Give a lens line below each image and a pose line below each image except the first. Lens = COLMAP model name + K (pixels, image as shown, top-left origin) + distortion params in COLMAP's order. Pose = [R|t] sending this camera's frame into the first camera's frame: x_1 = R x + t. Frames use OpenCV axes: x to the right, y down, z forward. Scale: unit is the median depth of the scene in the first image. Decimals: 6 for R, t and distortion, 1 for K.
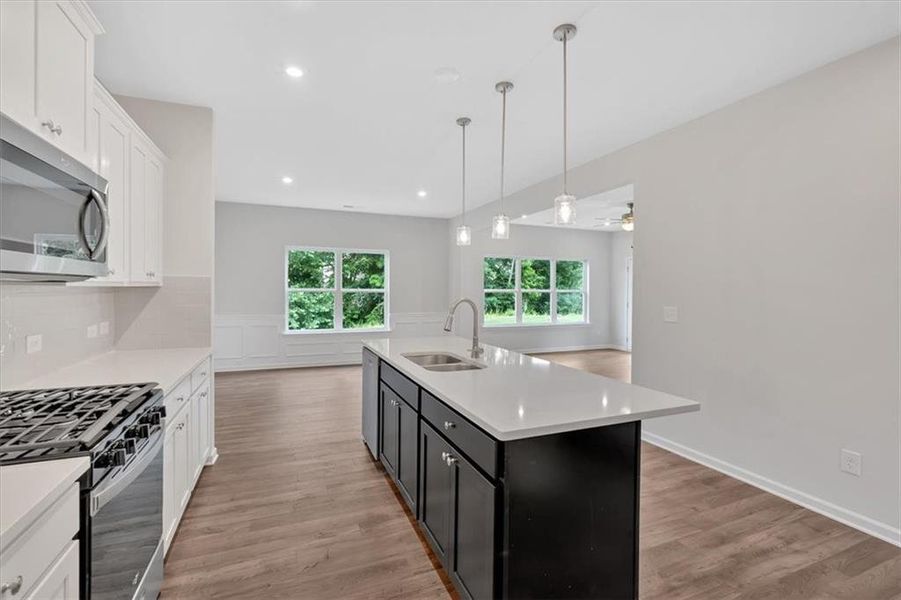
lens RADIAL K [[405.3, 0, 446.5], [0, 405.3, 298.8], [0, 0, 1]] dist [-0.002273, 0.000237]
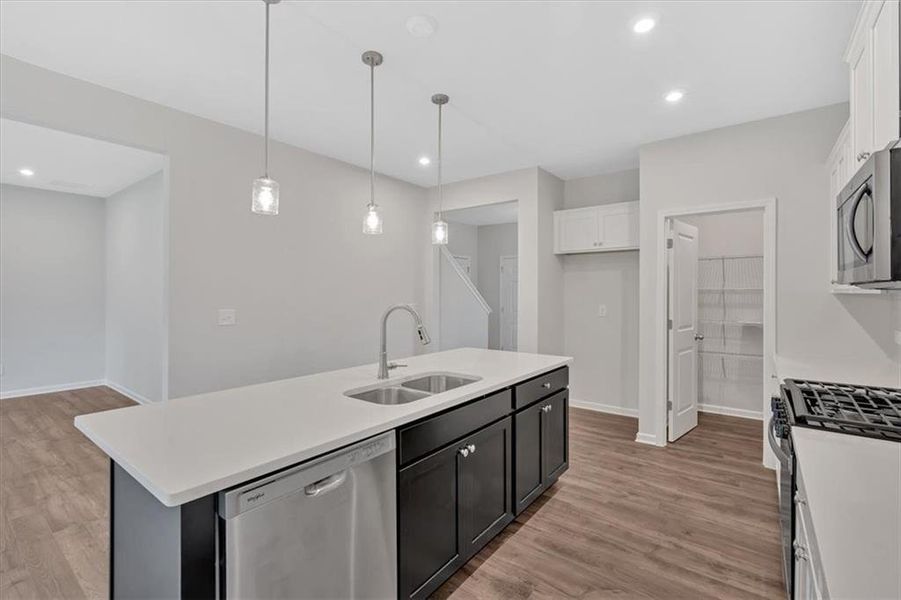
lens RADIAL K [[405.3, 0, 446.8], [0, 405.3, 293.6], [0, 0, 1]] dist [-0.002273, 0.000237]
pose [[-0.501344, -0.002907, 0.865243, -0.049957], [0.018378, 0.999733, 0.014008, -0.002572], [-0.865053, 0.022925, -0.501157, 0.093167]]
